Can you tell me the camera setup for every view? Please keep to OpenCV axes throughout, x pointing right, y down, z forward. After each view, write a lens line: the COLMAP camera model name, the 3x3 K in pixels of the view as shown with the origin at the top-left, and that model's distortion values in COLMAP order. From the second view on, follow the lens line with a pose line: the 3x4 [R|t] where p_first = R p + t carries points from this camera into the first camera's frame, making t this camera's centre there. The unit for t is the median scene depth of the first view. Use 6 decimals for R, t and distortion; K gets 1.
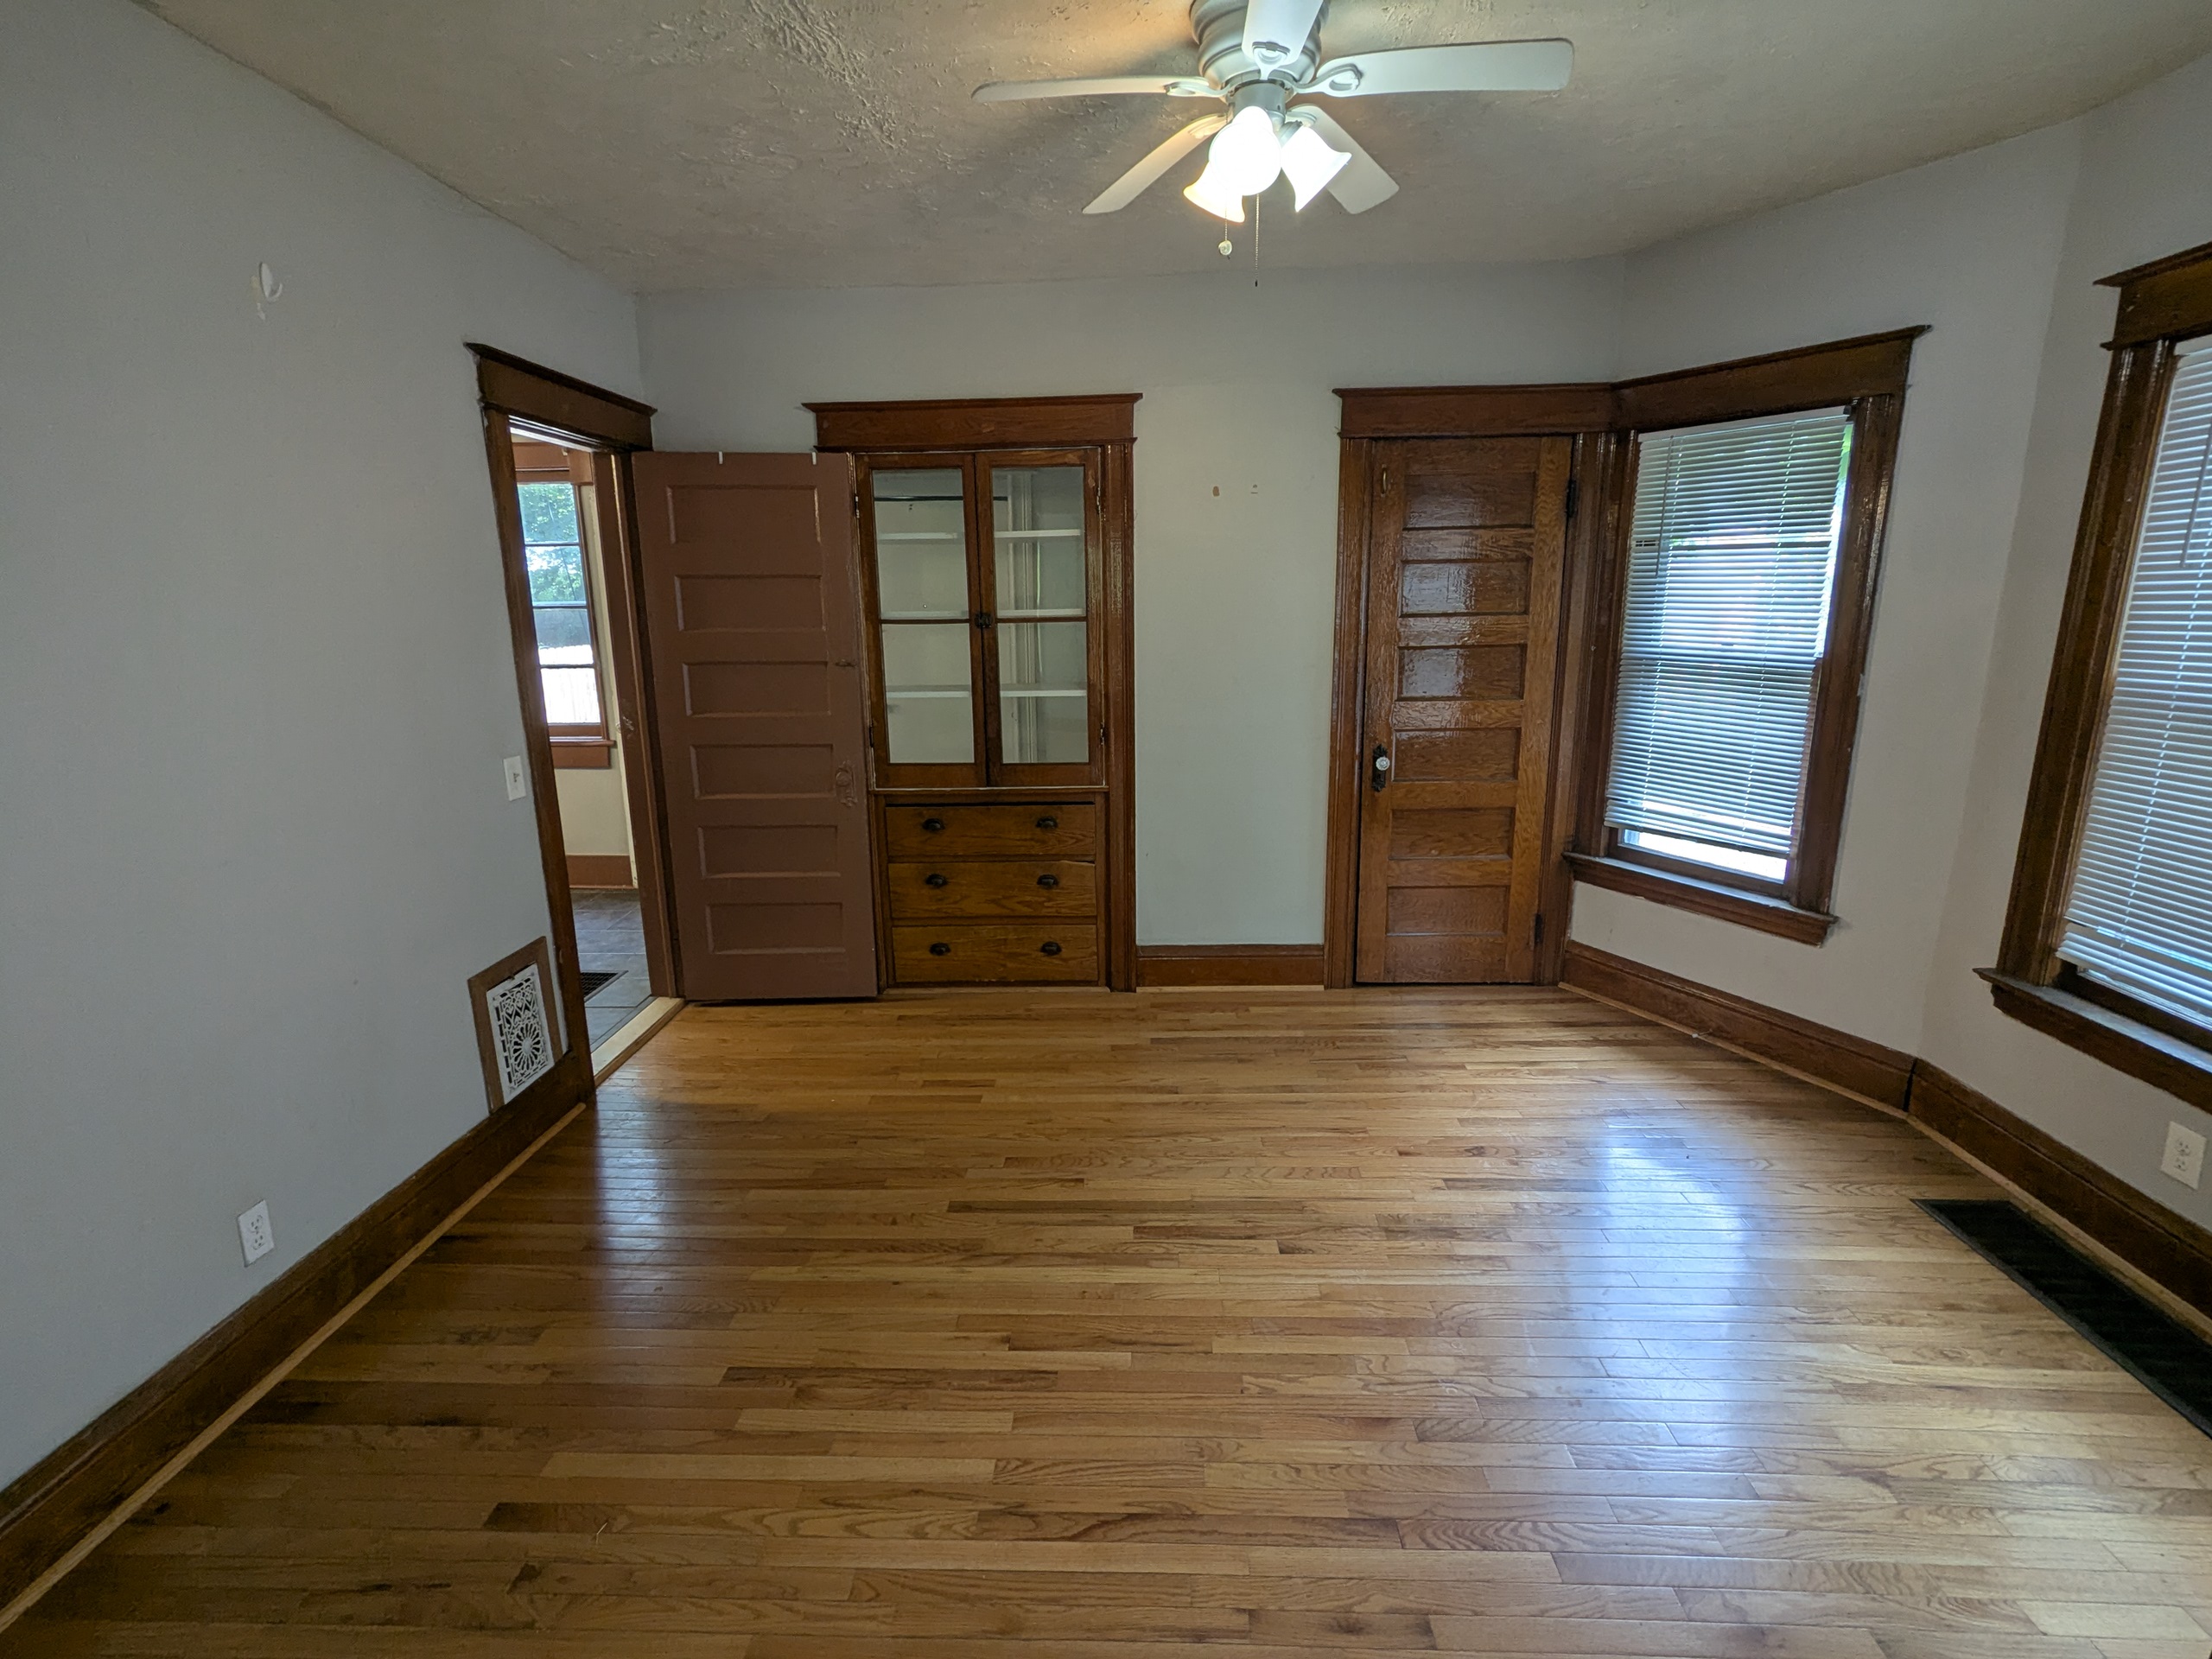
lens RADIAL K [[1039.4, 0, 1097.5], [0, 1039.4, 822.4], [0, 0, 1]] dist [0.001765, -0.000118]
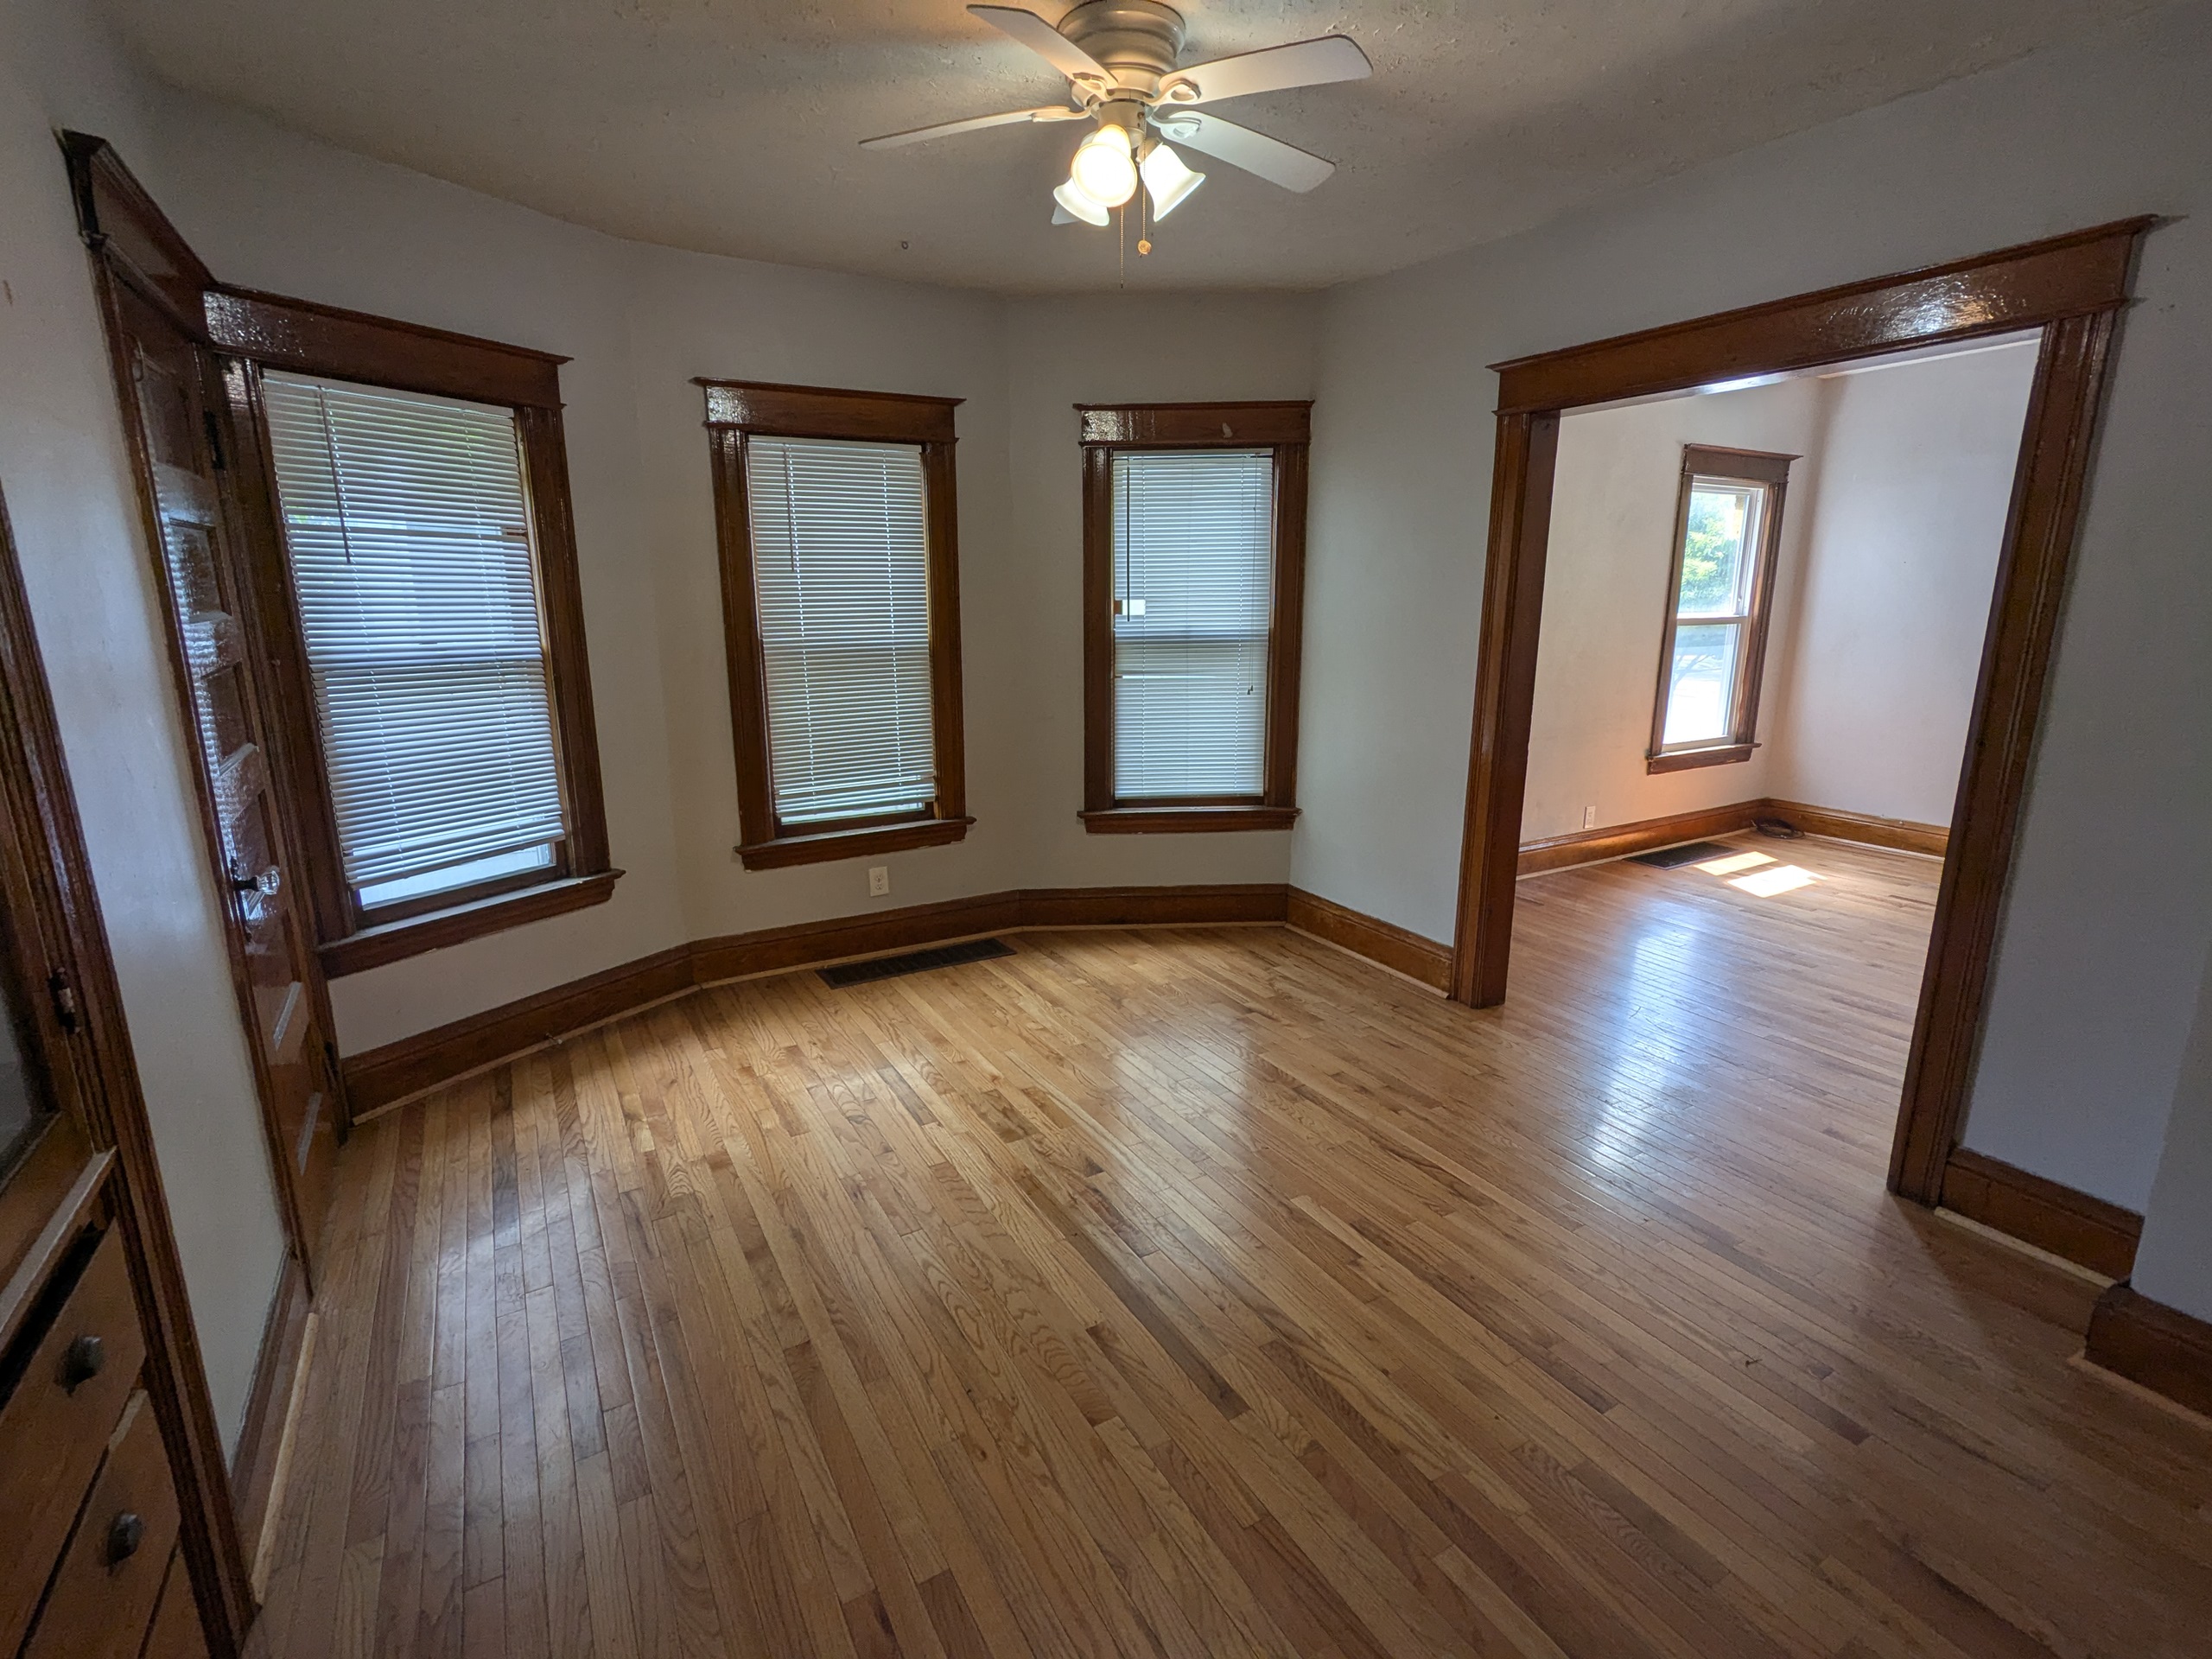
lens RADIAL K [[1039.4, 0, 1105.0], [0, 1039.4, 832.4], [0, 0, 1]] dist [0.001765, -0.000118]
pose [[-0.541649, -0.175829, 0.822010, -0.519203], [0.193345, 0.925603, 0.325389, -0.215693], [-0.818067, 0.335178, -0.467357, 1.080317]]
